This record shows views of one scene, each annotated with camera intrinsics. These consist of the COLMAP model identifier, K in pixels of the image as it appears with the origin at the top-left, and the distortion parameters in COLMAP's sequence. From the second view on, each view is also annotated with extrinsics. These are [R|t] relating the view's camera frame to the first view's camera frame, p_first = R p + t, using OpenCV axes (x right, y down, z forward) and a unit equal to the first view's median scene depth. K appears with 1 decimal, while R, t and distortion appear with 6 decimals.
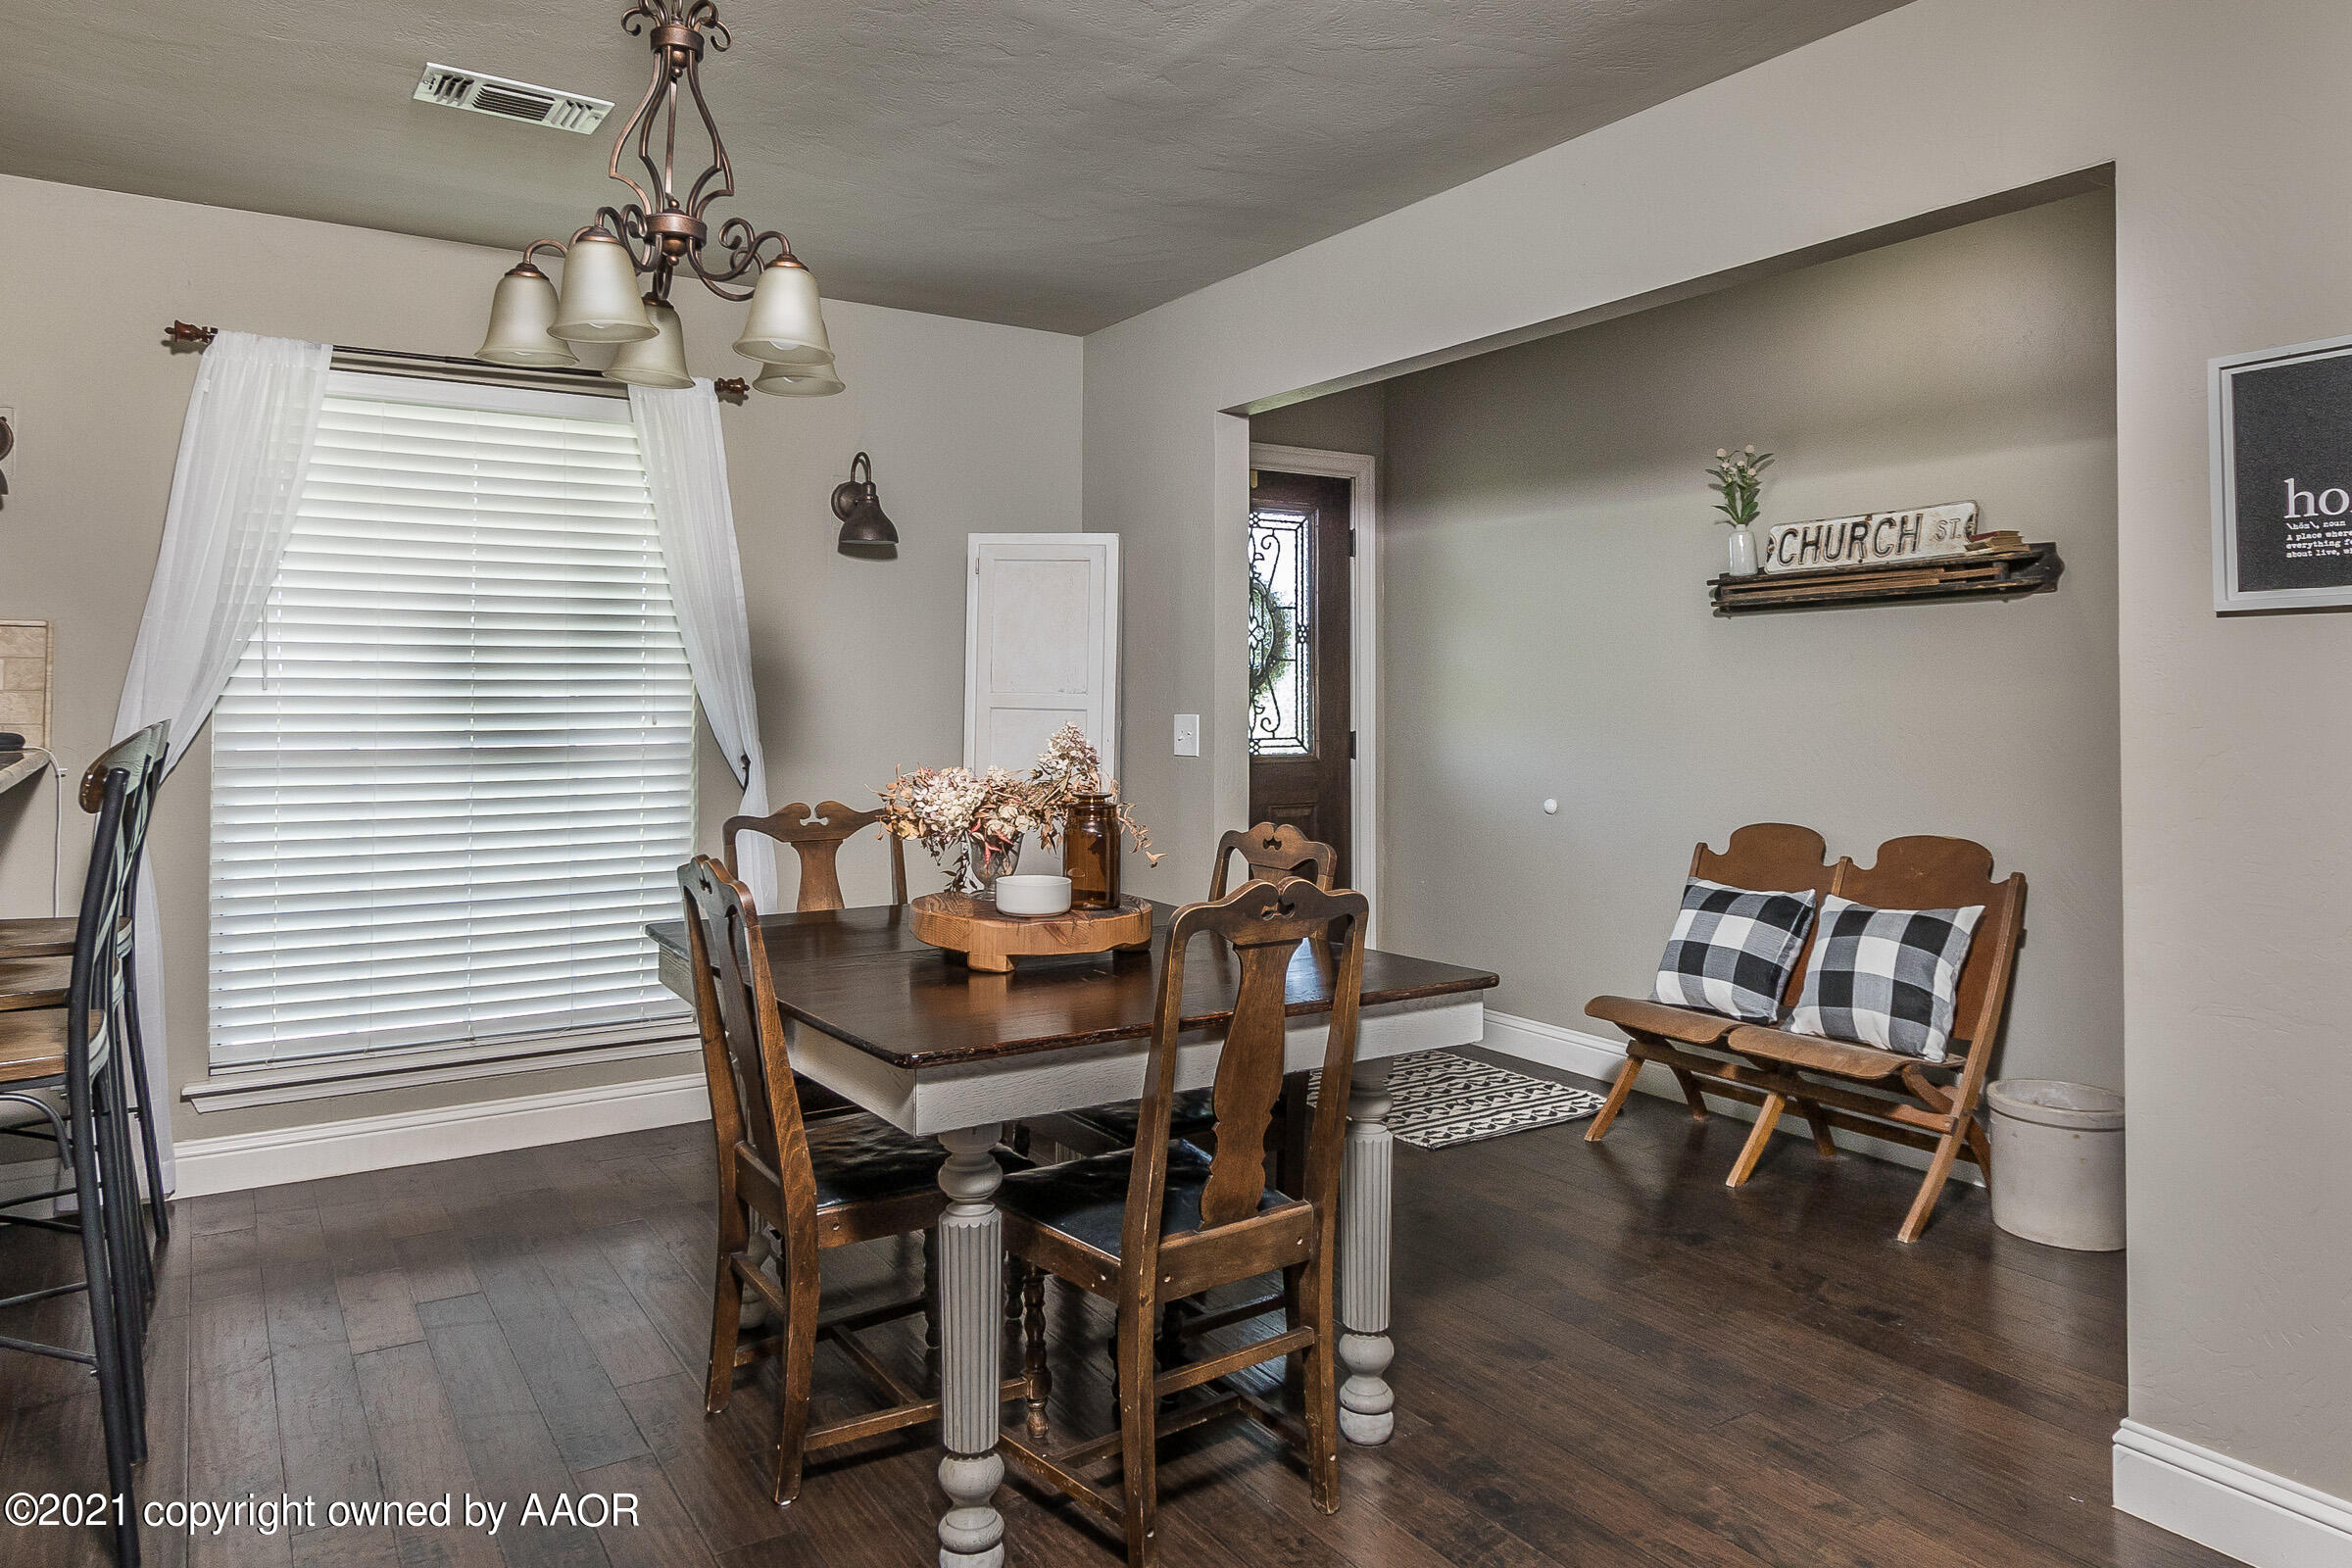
lens RADIAL K [[1503.2, 0, 1109.7], [0, 1503.2, 674.2], [0, 0, 1]] dist [0.000777, 0.060975]
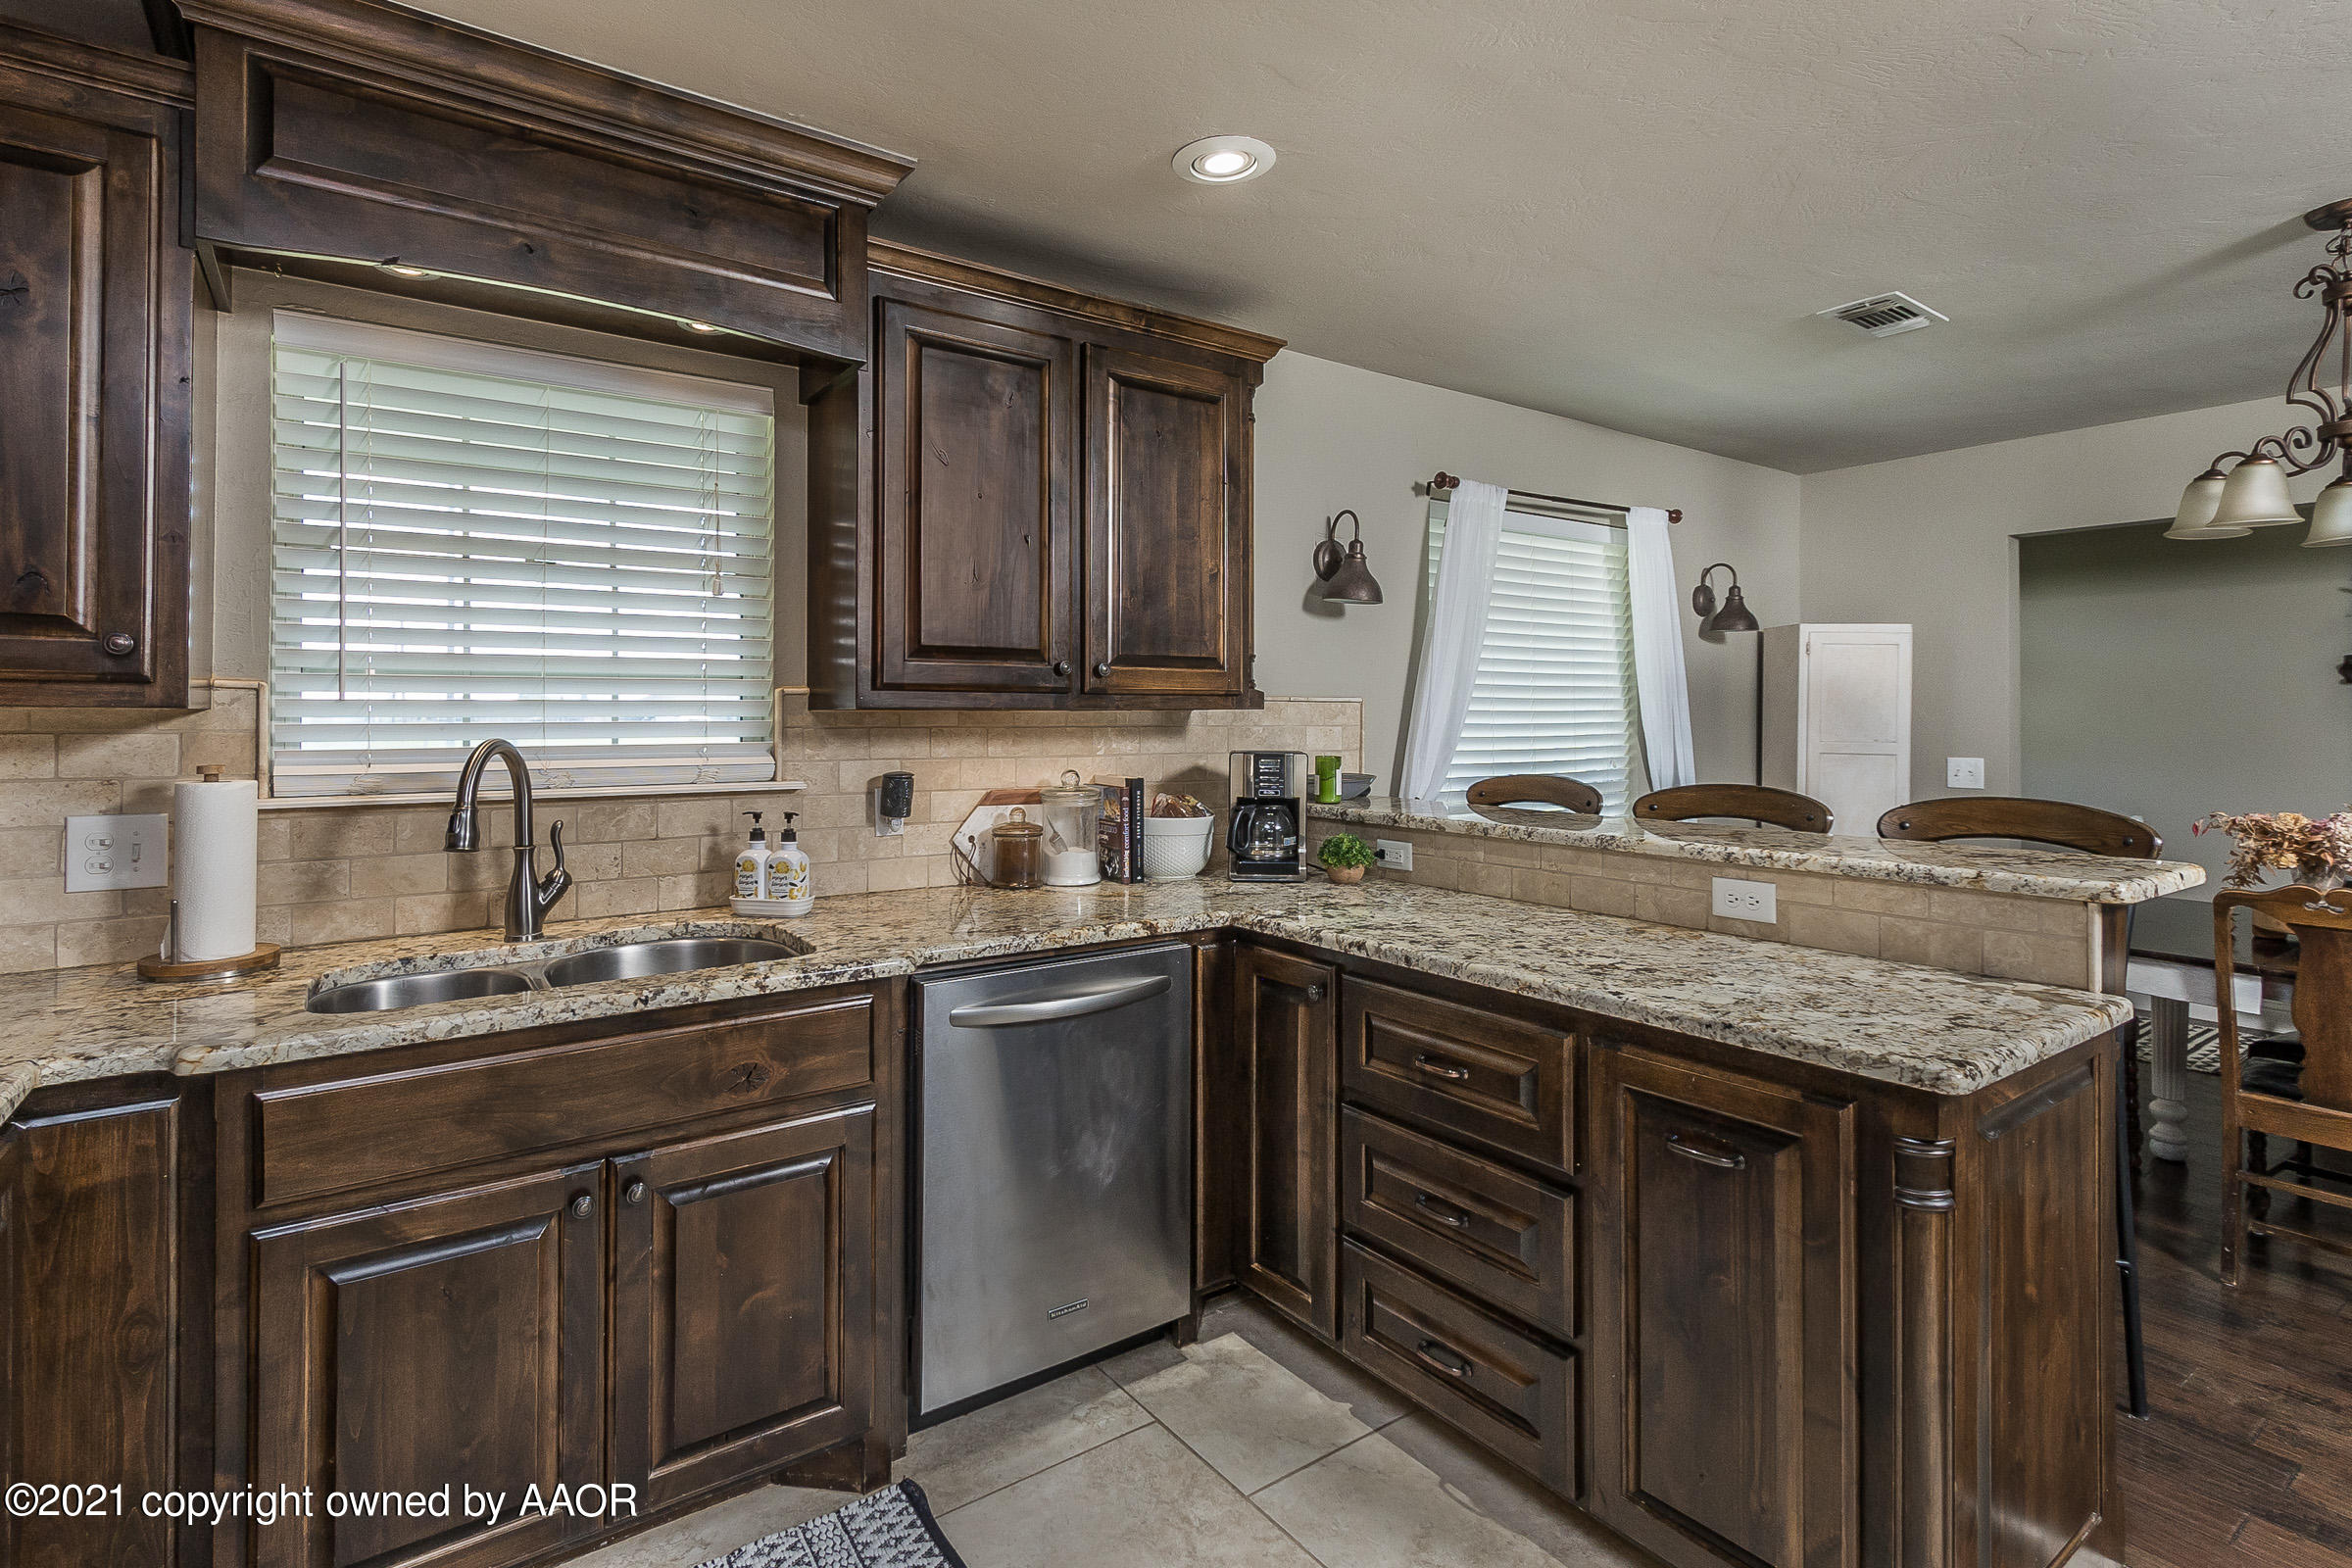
lens RADIAL K [[1131.3, 0, 1136.1], [0, 1131.3, 704.7], [0, 0, 1]] dist [0.000036, 0.000053]
pose [[0.998383, 0.000274, 0.056850, -0.944503], [-0.000632, 0.999980, 0.006281, -0.035027], [-0.056847, -0.006307, 0.998363, 0.019926]]
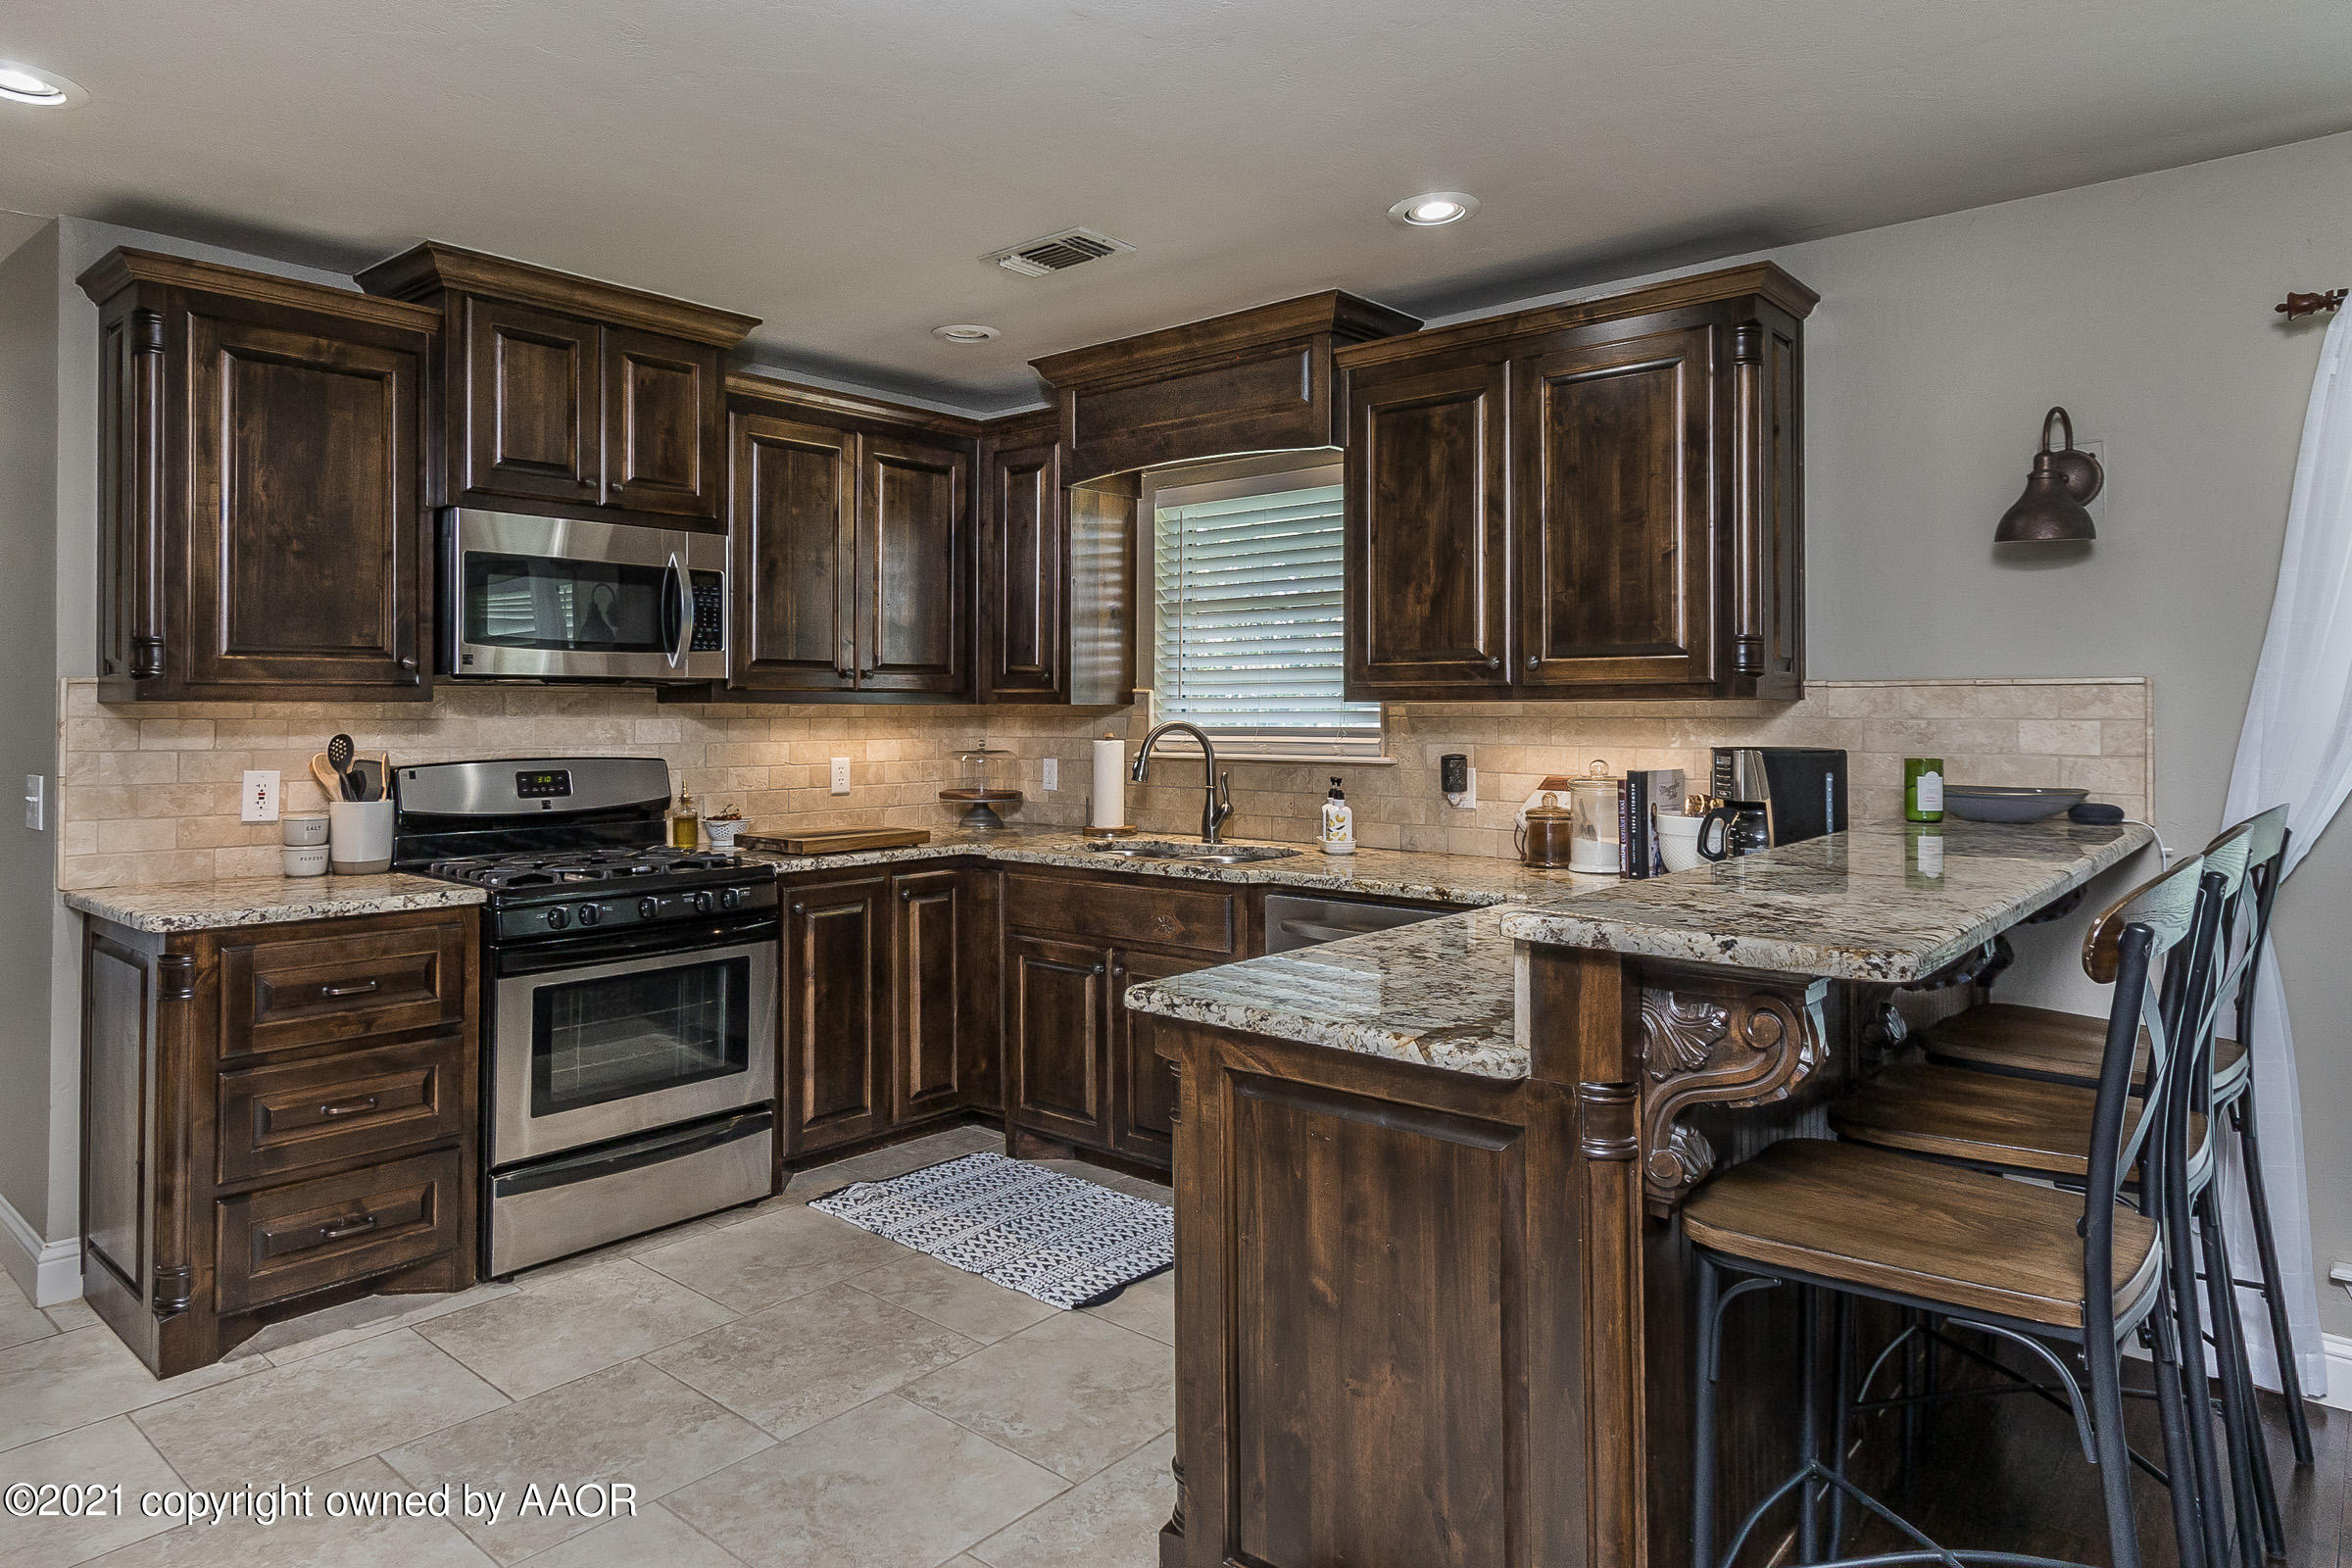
lens RADIAL K [[1408.2, 0, 1167.2], [0, 1408.2, 693.3], [0, 0, 1]] dist [0.002705, 0.000693]
pose [[0.302071, -0.012756, -0.953200, -0.093540], [0.017945, 0.999809, -0.007693, -0.029397], [0.953116, -0.014781, 0.302242, 0.218501]]
